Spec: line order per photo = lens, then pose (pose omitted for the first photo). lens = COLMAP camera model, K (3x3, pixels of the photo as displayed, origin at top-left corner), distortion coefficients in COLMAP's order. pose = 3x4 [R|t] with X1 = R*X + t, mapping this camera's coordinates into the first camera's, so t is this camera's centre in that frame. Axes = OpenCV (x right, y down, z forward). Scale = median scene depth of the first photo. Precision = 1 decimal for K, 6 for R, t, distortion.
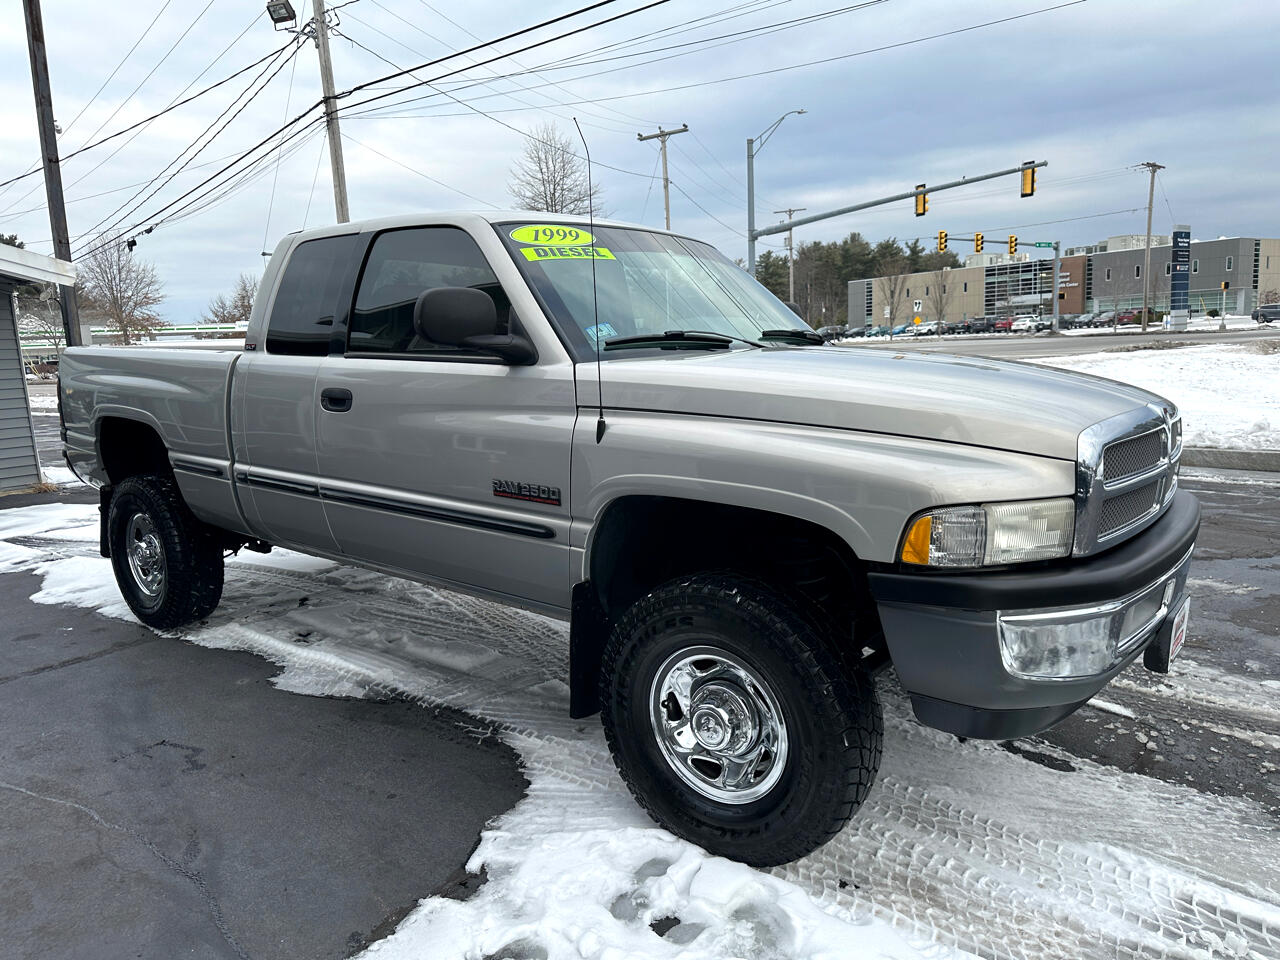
lens RADIAL K [[881.6, 0, 641.2], [0, 881.6, 514.5], [0, 0, 1]] dist [0.064804, -0.092518]
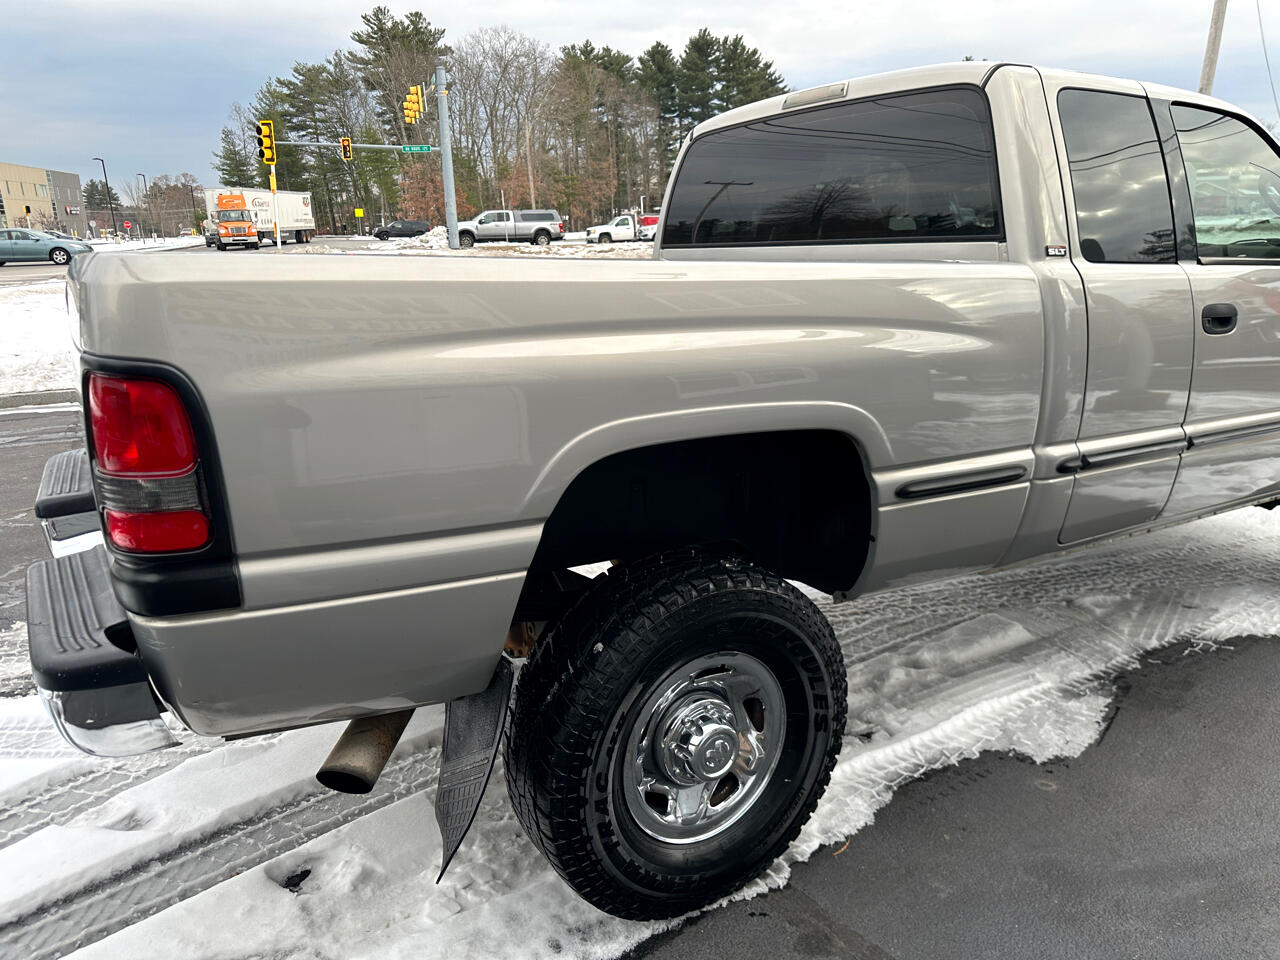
lens RADIAL K [[904.9, 0, 634.3], [0, 904.9, 487.6], [0, 0, 1]] dist [0.031073, -0.037664]
pose [[0.343881, -0.220739, 0.912699, -1.003900], [0.183511, 0.969033, 0.165222, -0.164246], [-0.920907, 0.110674, 0.373740, 0.921355]]
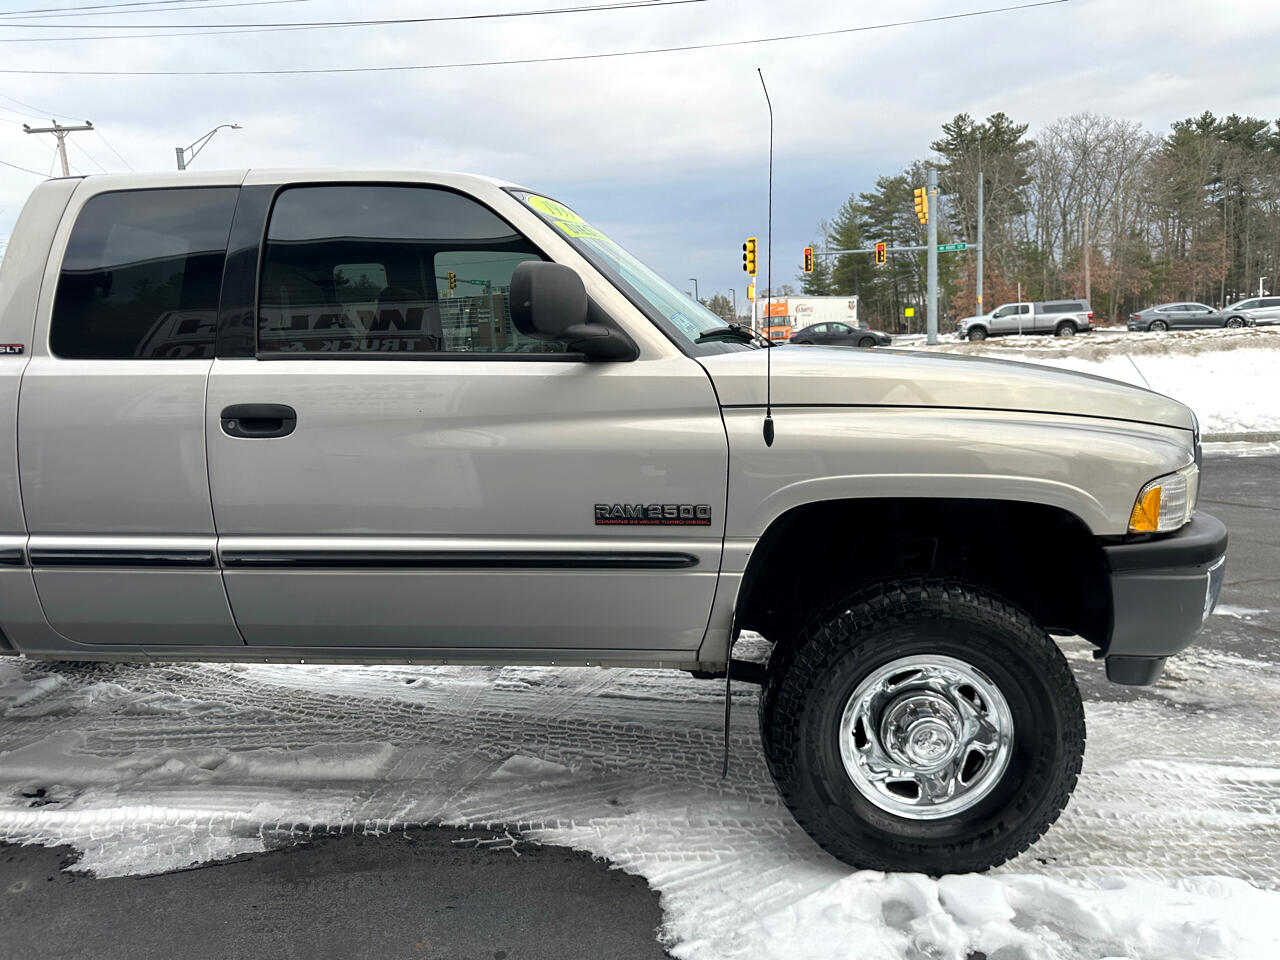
lens RADIAL K [[886.7, 0, 633.2], [0, 886.7, 505.3], [0, 0, 1]] dist [0.027680, -0.038521]
pose [[0.823593, -0.092774, 0.559542, -0.382718], [0.116439, 0.993175, -0.006715, -0.019995], [-0.555100, 0.070683, 0.828775, 0.213756]]
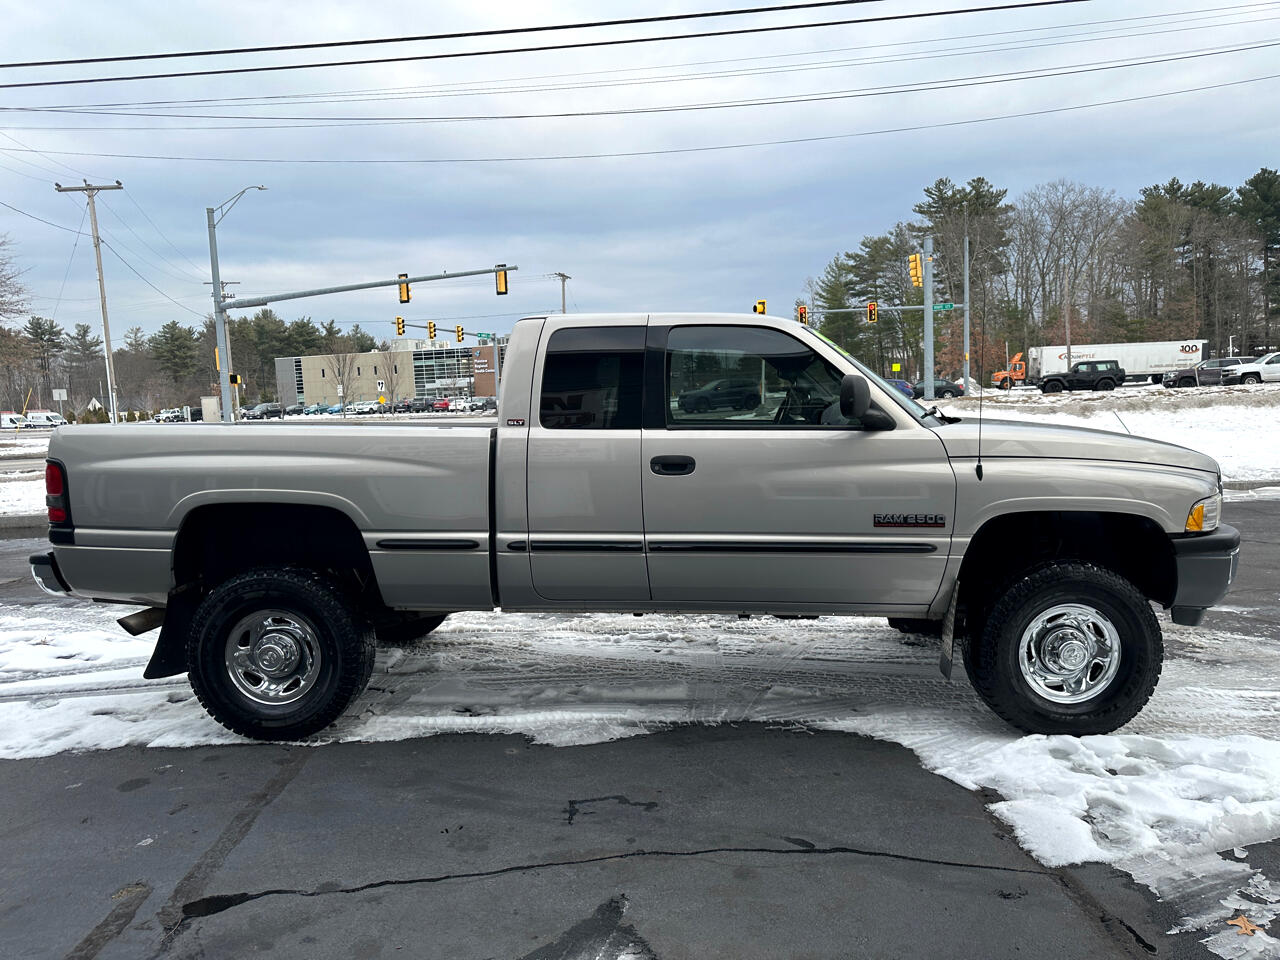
lens RADIAL K [[881.6, 0, 641.2], [0, 881.6, 514.5], [0, 0, 1]] dist [0.064804, -0.092518]
pose [[0.808838, -0.064758, 0.584454, -0.820766], [0.114925, 0.992159, -0.049114, -0.009781], [-0.576691, 0.106894, 0.809939, 0.073985]]
